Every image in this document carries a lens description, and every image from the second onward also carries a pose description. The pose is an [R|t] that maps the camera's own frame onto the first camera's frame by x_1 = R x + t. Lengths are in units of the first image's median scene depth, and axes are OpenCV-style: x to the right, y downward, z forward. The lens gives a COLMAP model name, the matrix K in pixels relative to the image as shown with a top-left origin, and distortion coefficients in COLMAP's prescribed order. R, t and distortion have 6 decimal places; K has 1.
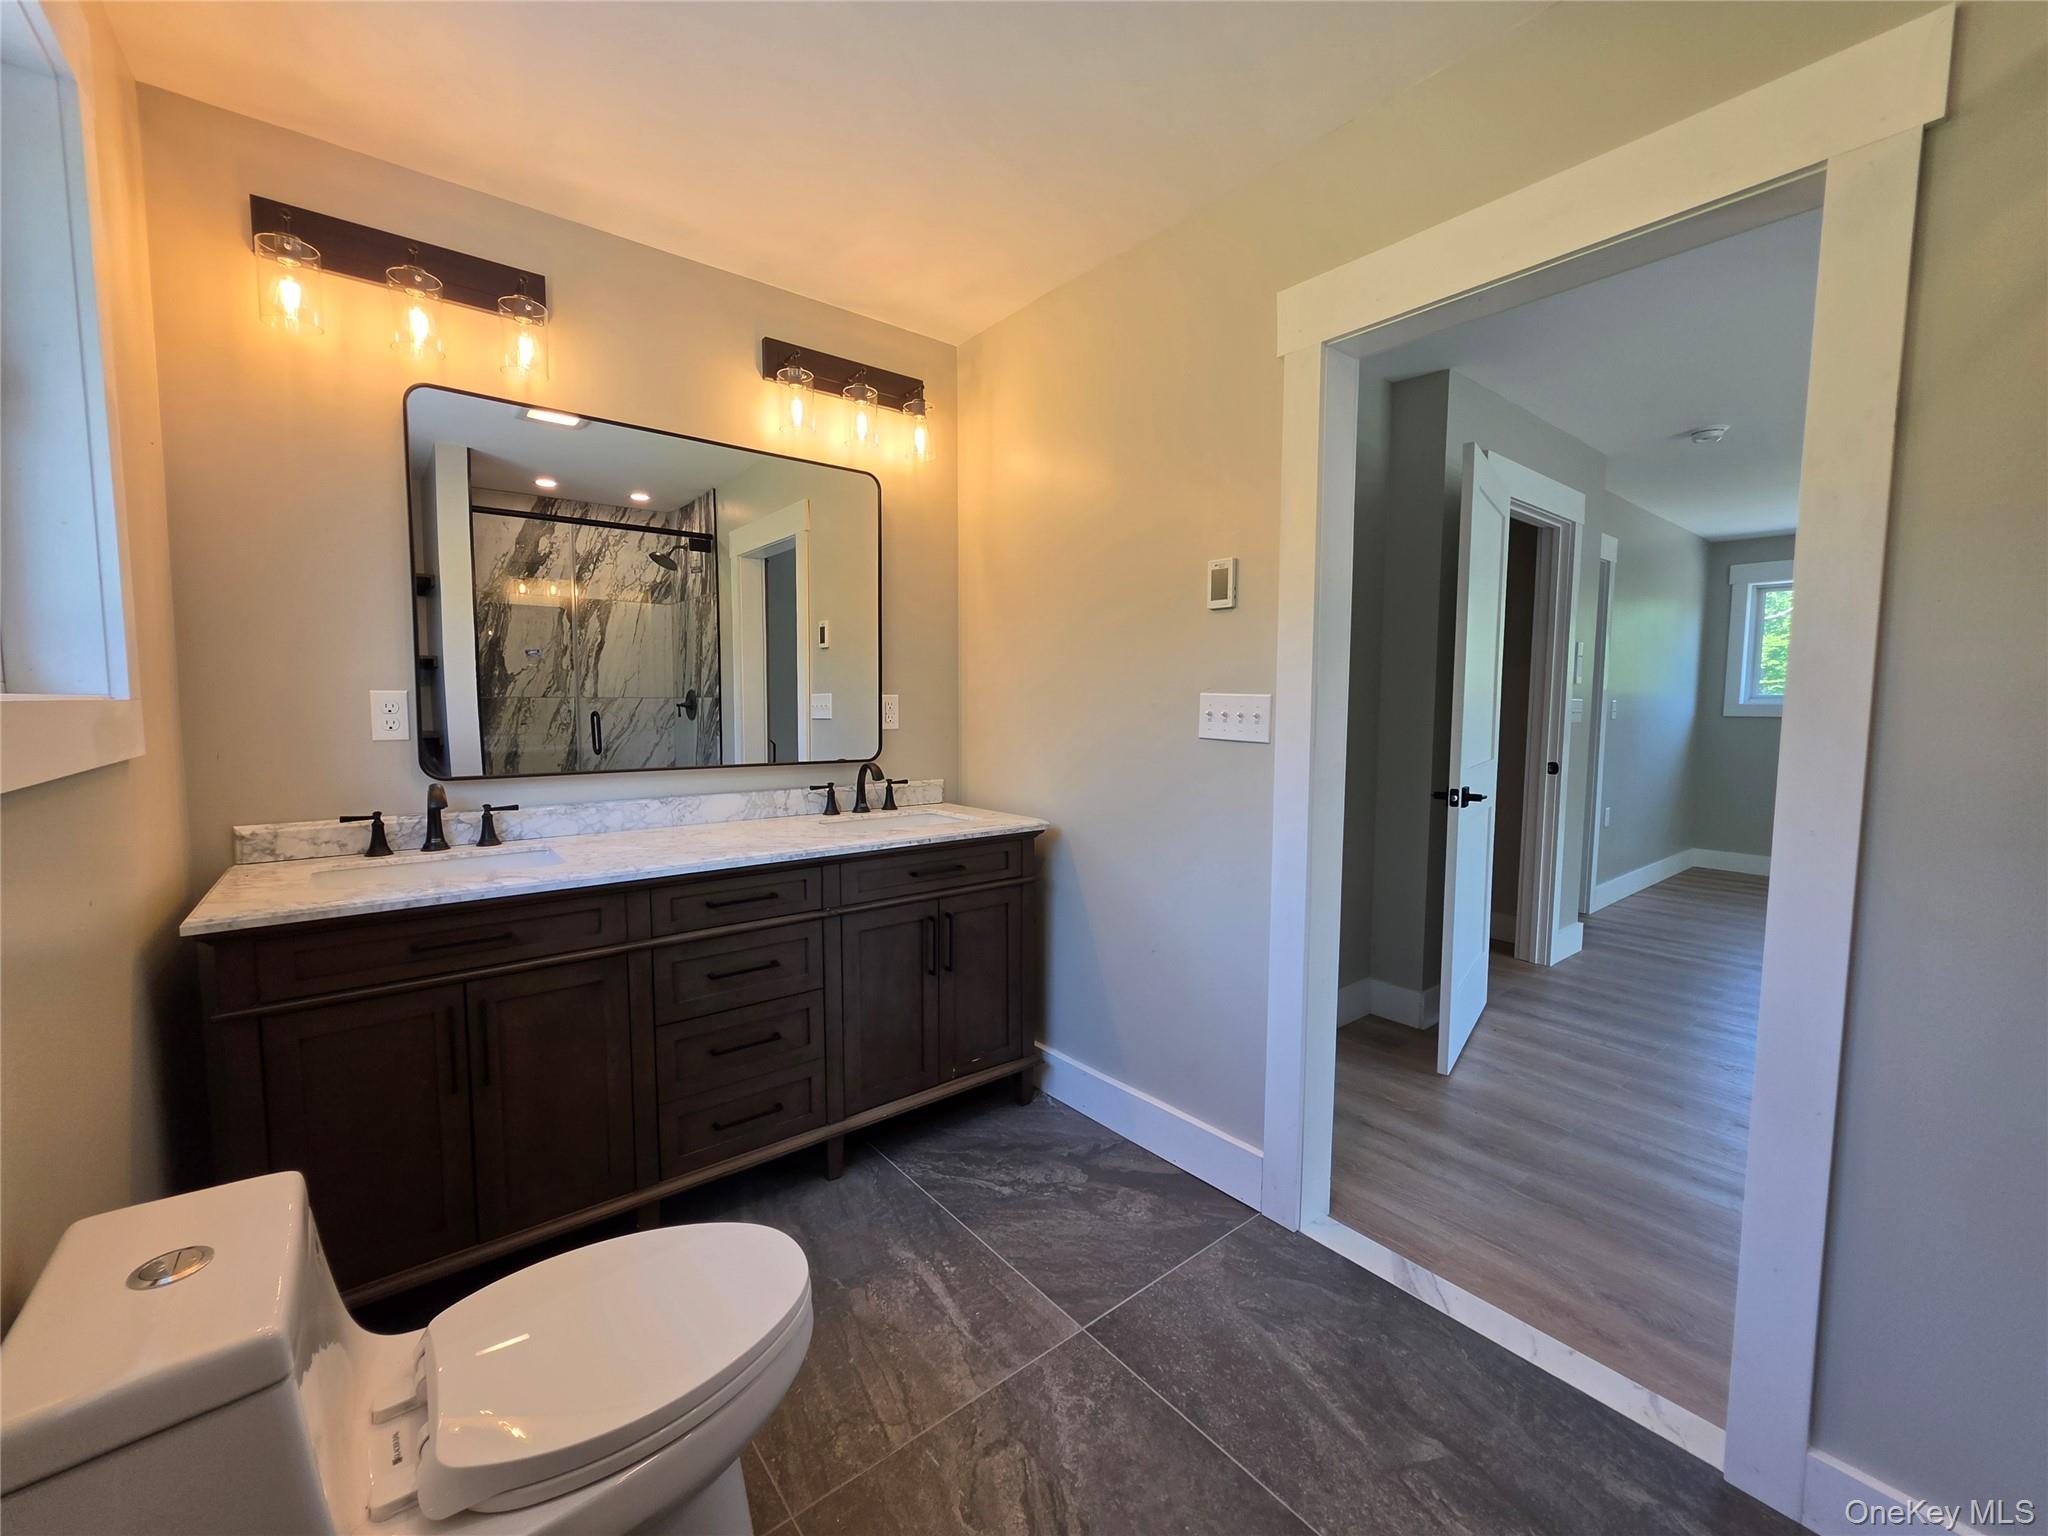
lens RADIAL K [[824.1, 0, 1022.8], [0, 824.1, 759.7], [0, 0, 1]] dist [-0.000195, 0.001042]
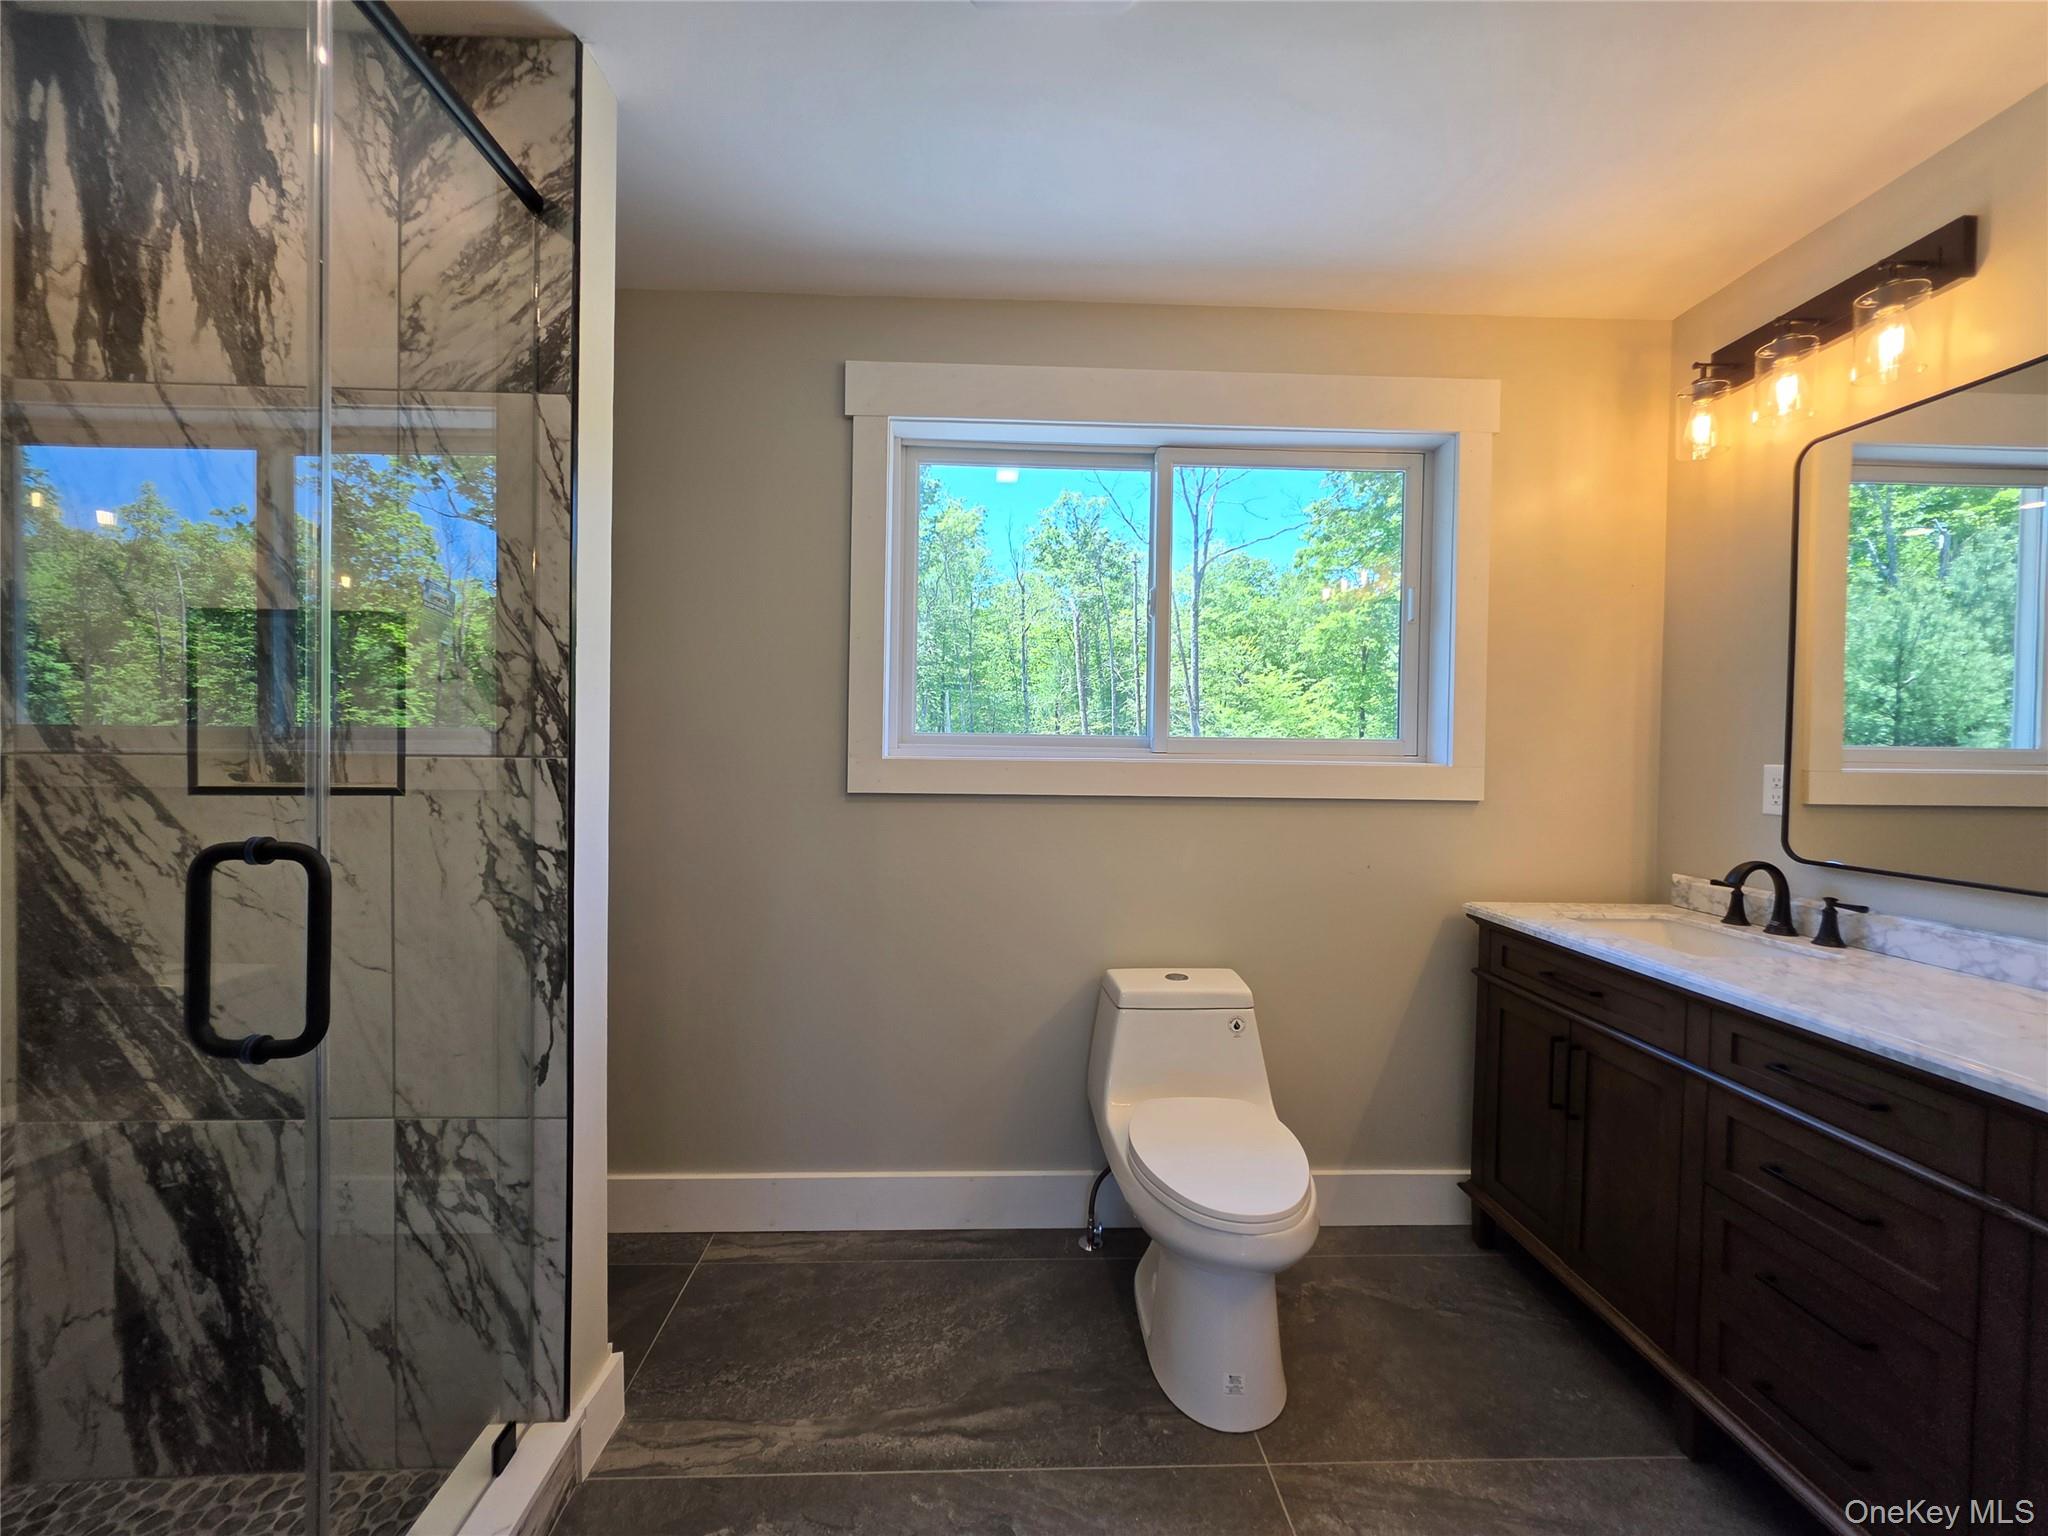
lens RADIAL K [[824.1, 0, 1022.8], [0, 824.1, 759.7], [0, 0, 1]] dist [-0.000195, 0.001042]
pose [[-0.590198, -0.004518, -0.807246, 0.542091], [-0.079816, 0.995411, 0.052785, -0.066924], [0.803303, 0.095584, -0.587850, 0.817980]]
